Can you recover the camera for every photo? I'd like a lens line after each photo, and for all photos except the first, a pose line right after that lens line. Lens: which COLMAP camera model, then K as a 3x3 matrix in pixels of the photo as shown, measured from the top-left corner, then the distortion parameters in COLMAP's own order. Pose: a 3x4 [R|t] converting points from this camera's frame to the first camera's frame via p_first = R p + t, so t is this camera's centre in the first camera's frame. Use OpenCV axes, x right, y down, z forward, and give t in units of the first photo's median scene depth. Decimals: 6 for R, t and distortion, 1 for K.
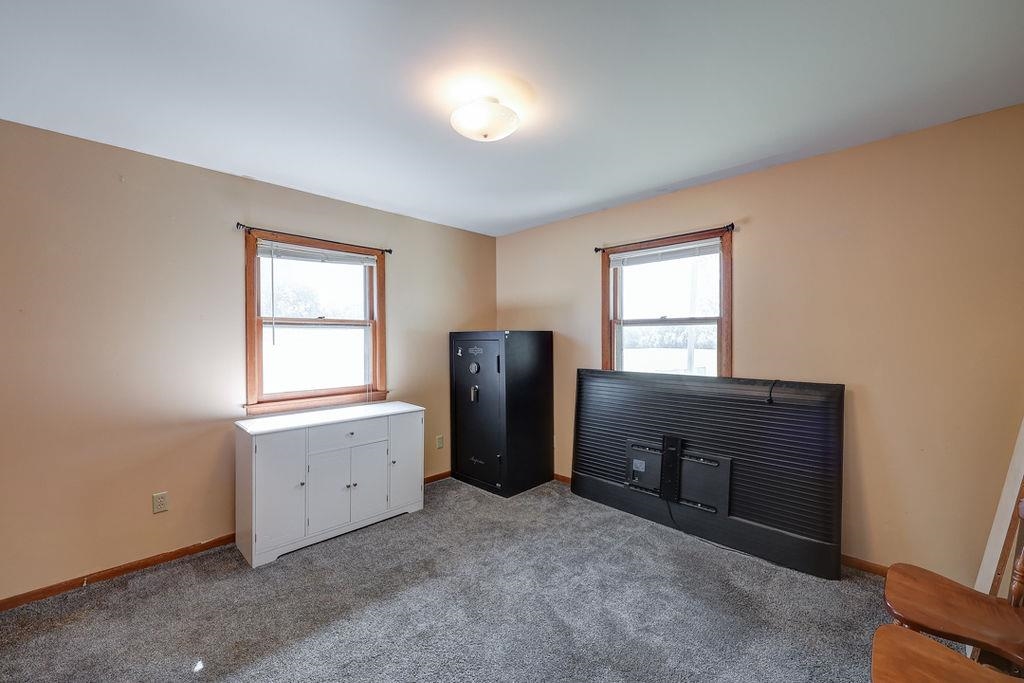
lens RADIAL K [[410.8, 0, 511.9], [0, 410.8, 339.7], [0, 0, 1]] dist [0.000098, -0.000399]
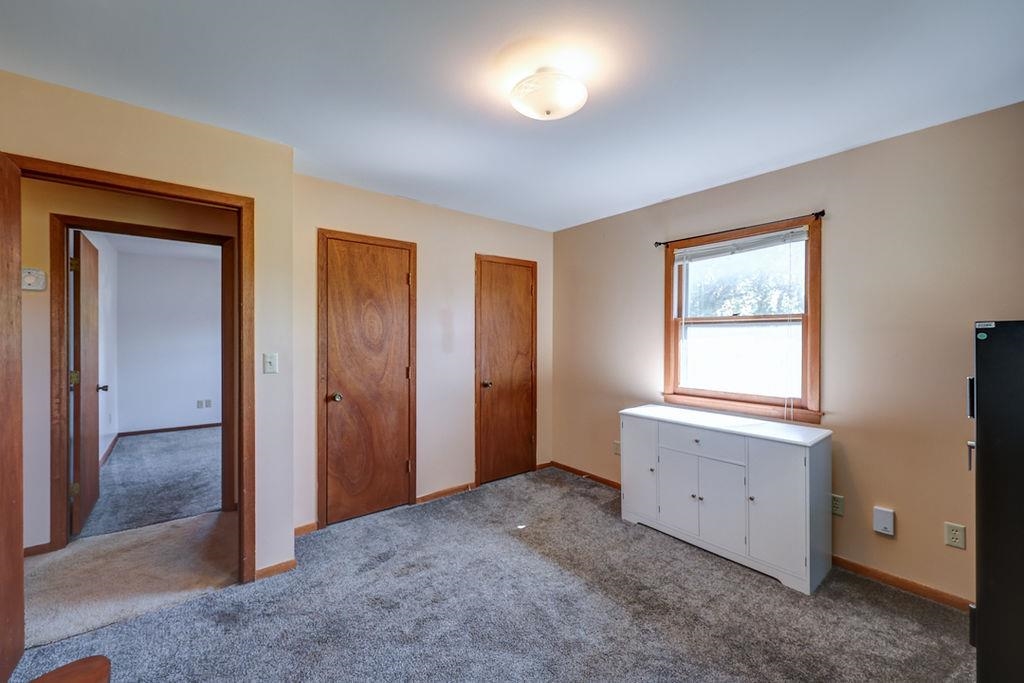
lens RADIAL K [[410.8, 0, 512.3], [0, 410.8, 338.3], [0, 0, 1]] dist [0.000098, -0.000399]
pose [[-0.118136, 0.006136, -0.992978, 0.548355], [-0.005873, 0.999959, 0.006877, -0.004947], [0.992980, 0.006644, -0.118095, 0.667718]]
